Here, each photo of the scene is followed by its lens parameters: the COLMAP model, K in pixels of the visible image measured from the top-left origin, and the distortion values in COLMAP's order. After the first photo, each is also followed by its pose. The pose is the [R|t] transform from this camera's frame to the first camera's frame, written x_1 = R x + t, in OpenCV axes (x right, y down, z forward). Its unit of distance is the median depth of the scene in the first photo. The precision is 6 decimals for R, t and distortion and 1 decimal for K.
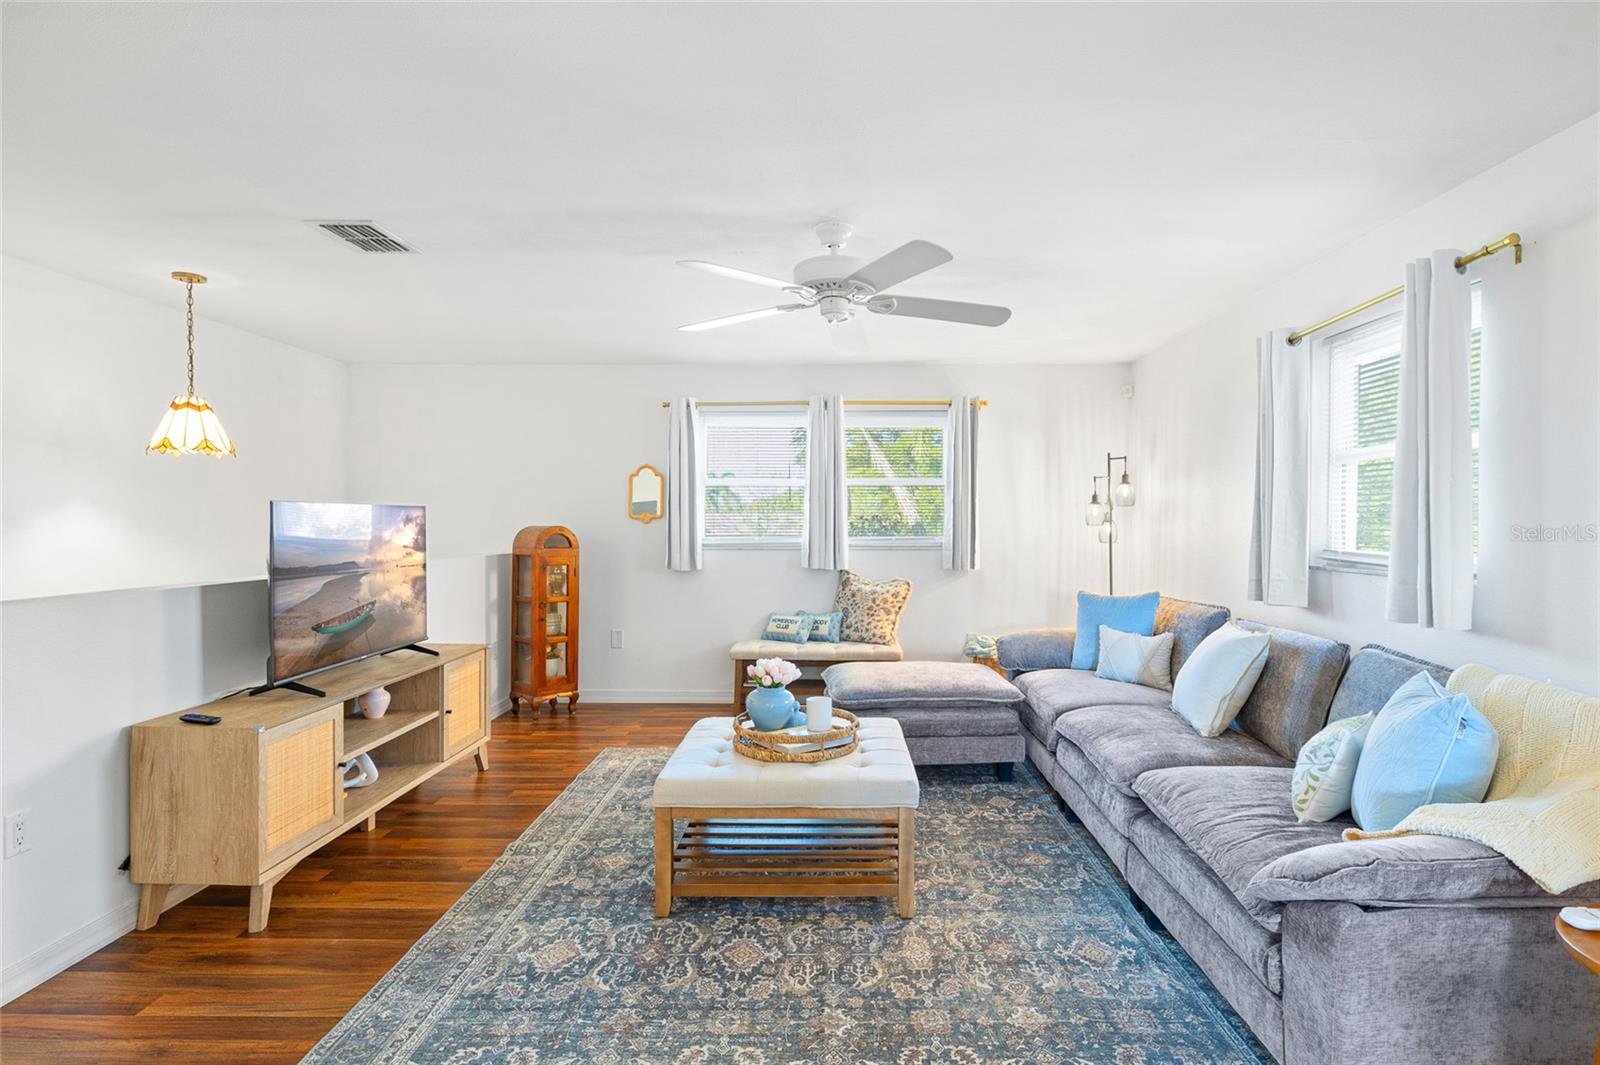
lens RADIAL K [[810.0, 0, 830.2], [0, 810.0, 514.7], [0, 0, 1]] dist [-0.002612, -0.000291]
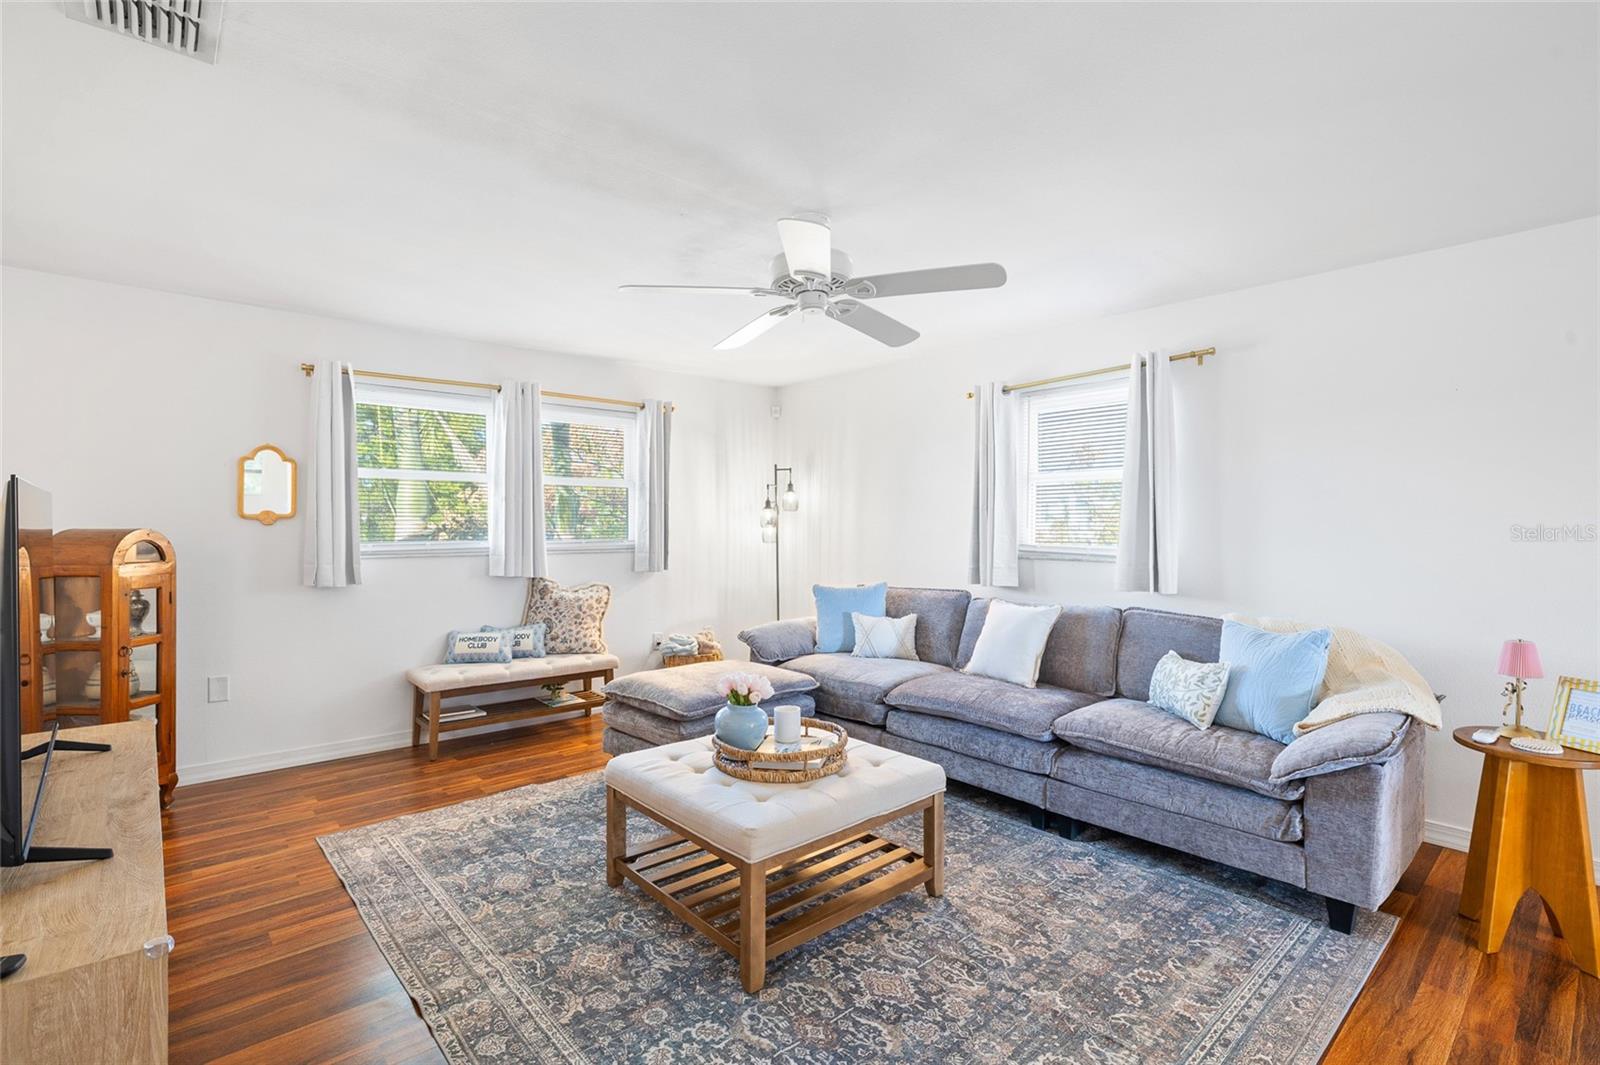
lens RADIAL K [[741.0, 0, 803.2], [0, 741.0, 524.2], [0, 0, 1]] dist [-0.007651, 0.000861]
pose [[0.744735, 0.001978, 0.667358, -0.394608], [-0.007157, 0.999962, 0.005024, 0.003620], [-0.667322, -0.008518, 0.744720, 0.228939]]
